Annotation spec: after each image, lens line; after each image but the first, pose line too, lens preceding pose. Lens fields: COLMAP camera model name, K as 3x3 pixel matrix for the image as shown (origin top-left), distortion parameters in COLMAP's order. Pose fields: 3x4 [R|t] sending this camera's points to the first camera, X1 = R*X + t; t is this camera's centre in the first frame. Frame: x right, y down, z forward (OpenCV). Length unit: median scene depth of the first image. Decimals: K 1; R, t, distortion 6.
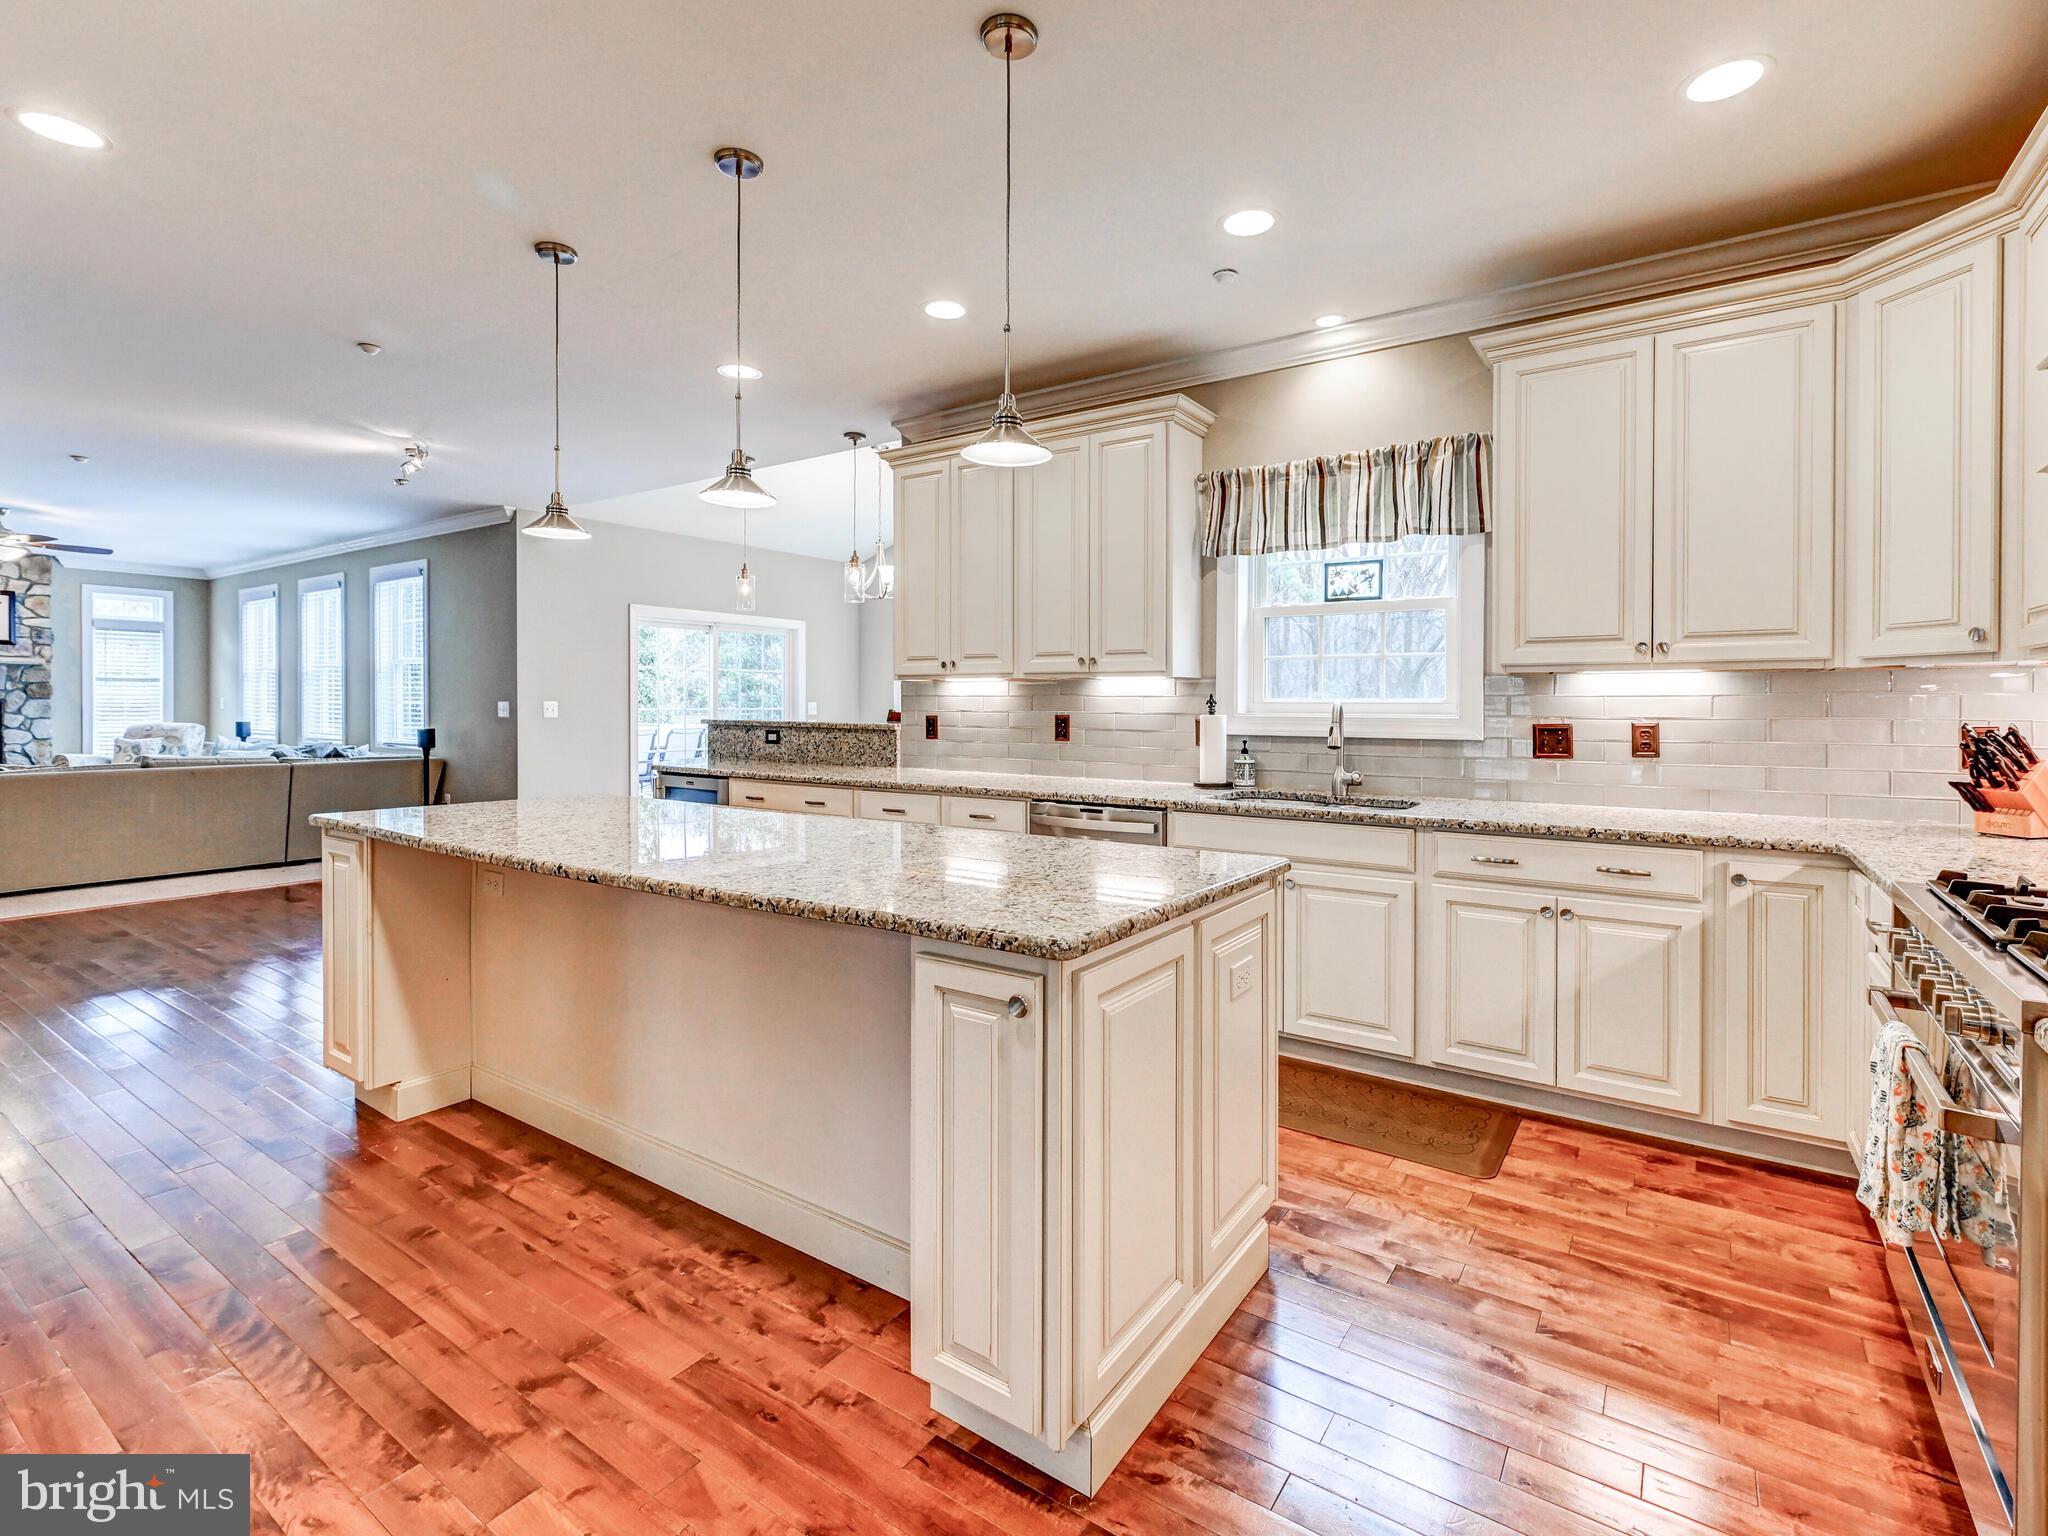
lens RADIAL K [[1020.1, 0, 1100.1], [0, 1020.1, 715.8], [0, 0, 1]] dist [0.004013, 0.000707]
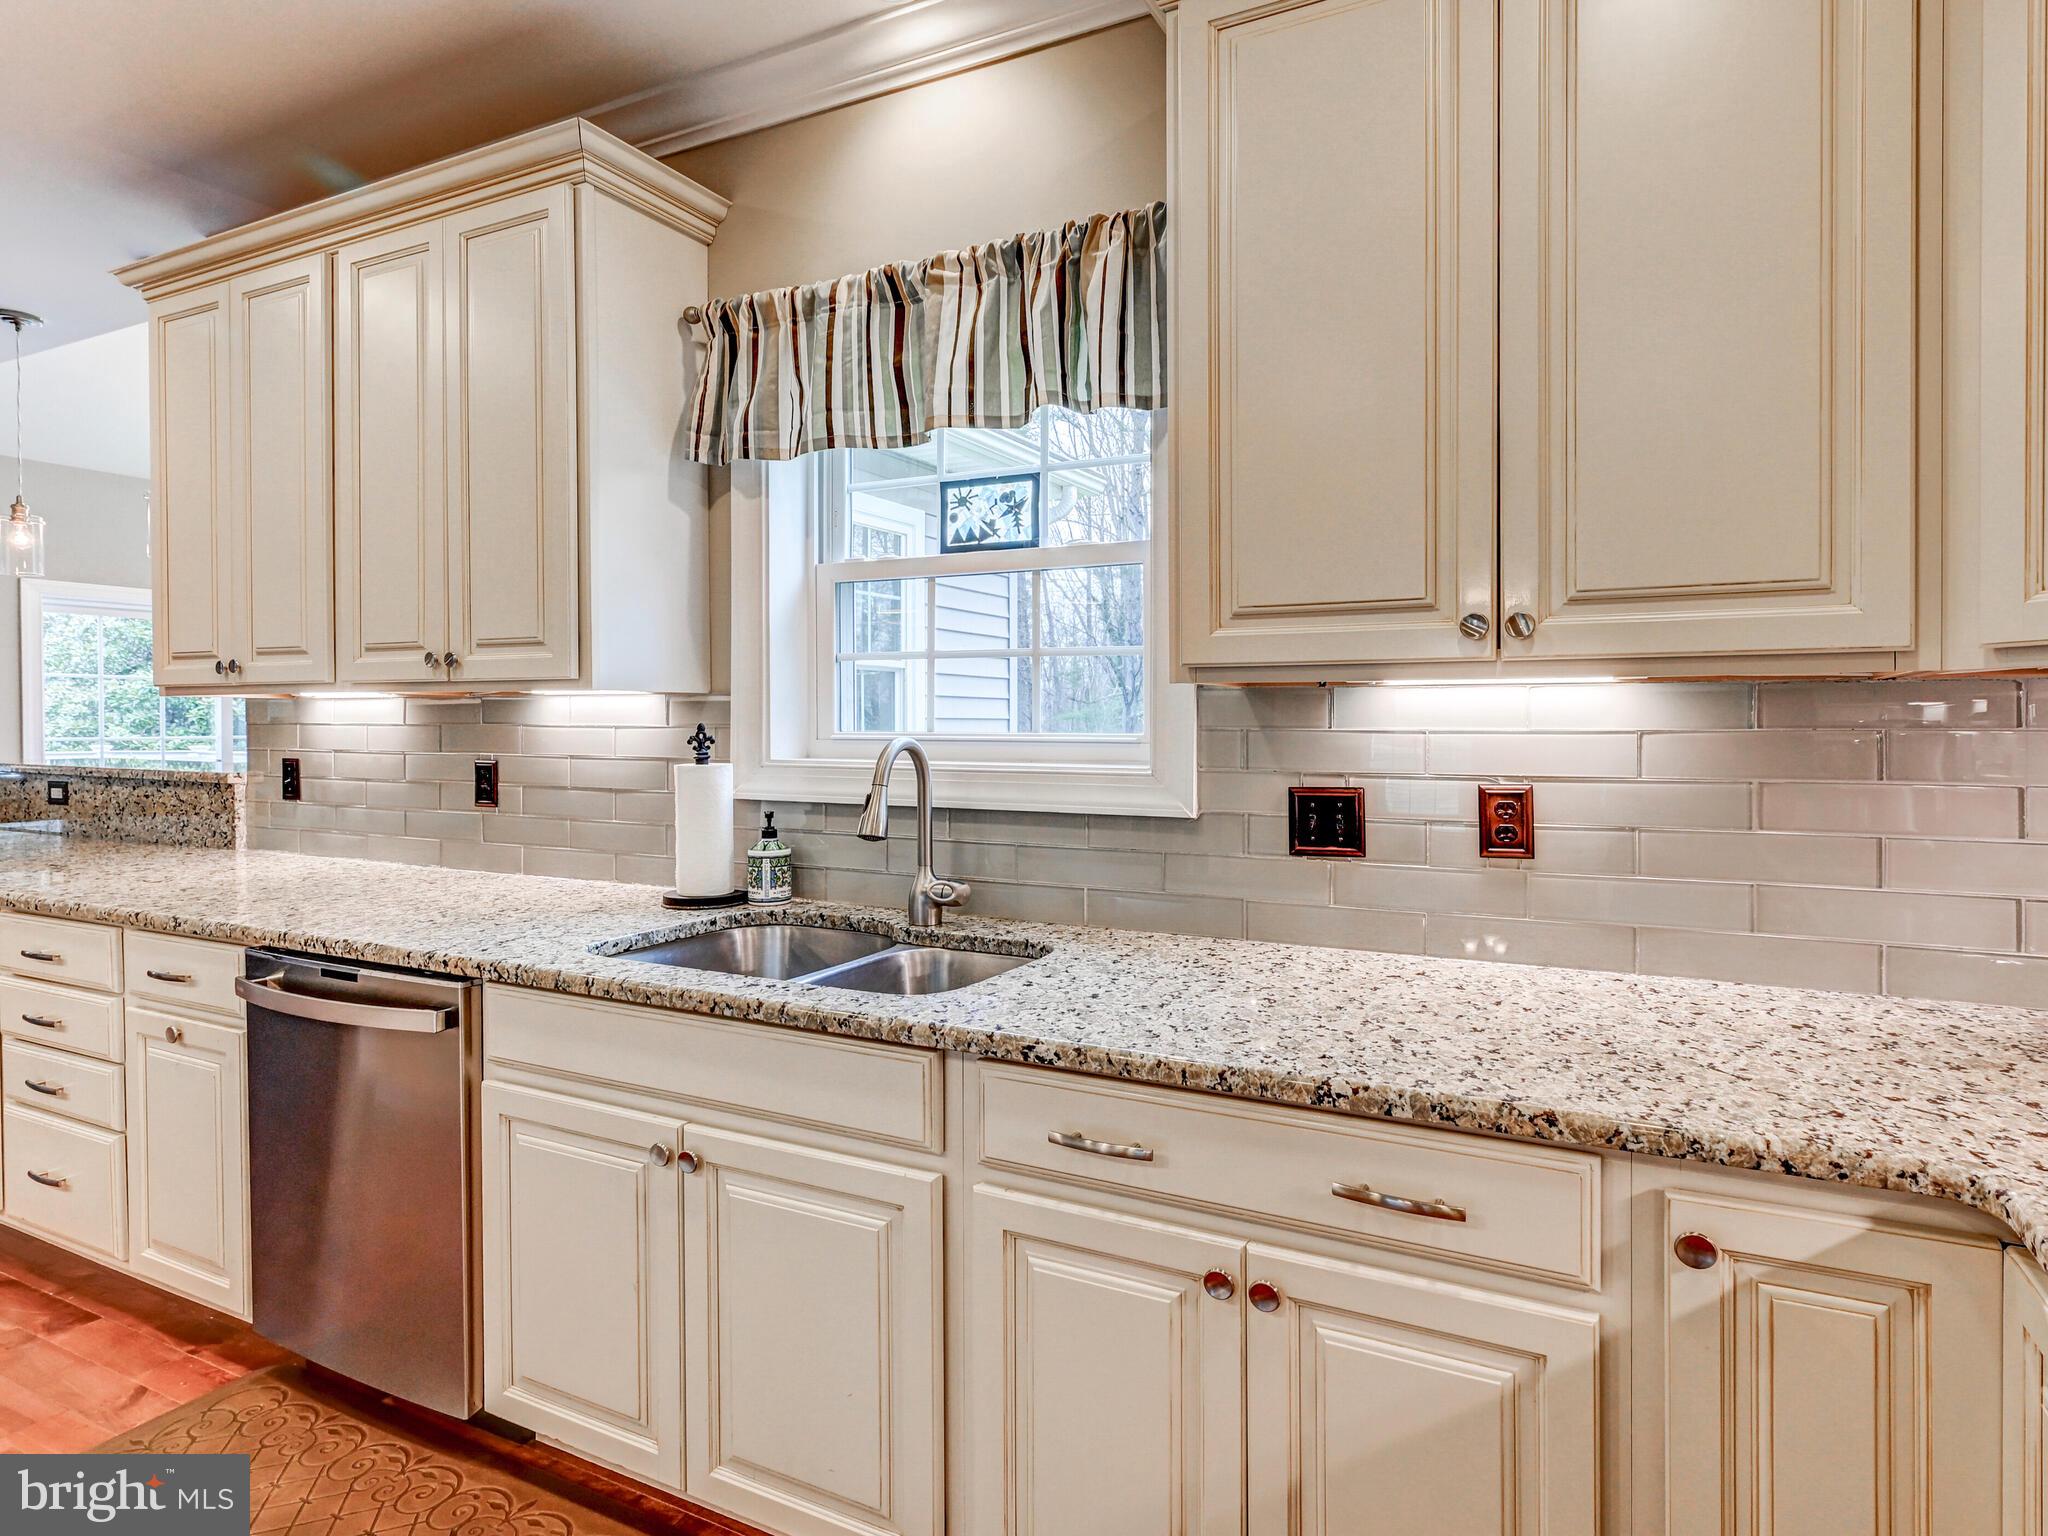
lens RADIAL K [[1354.2, 0, 896.3], [0, 1354.2, 727.2], [0, 0, 1]] dist [0.009786, -0.002156]
pose [[0.999663, 0.001080, 0.025945, 0.213782], [-0.000779, 0.999933, -0.011590, -0.012990], [-0.025956, 0.011566, 0.999596, 0.339779]]
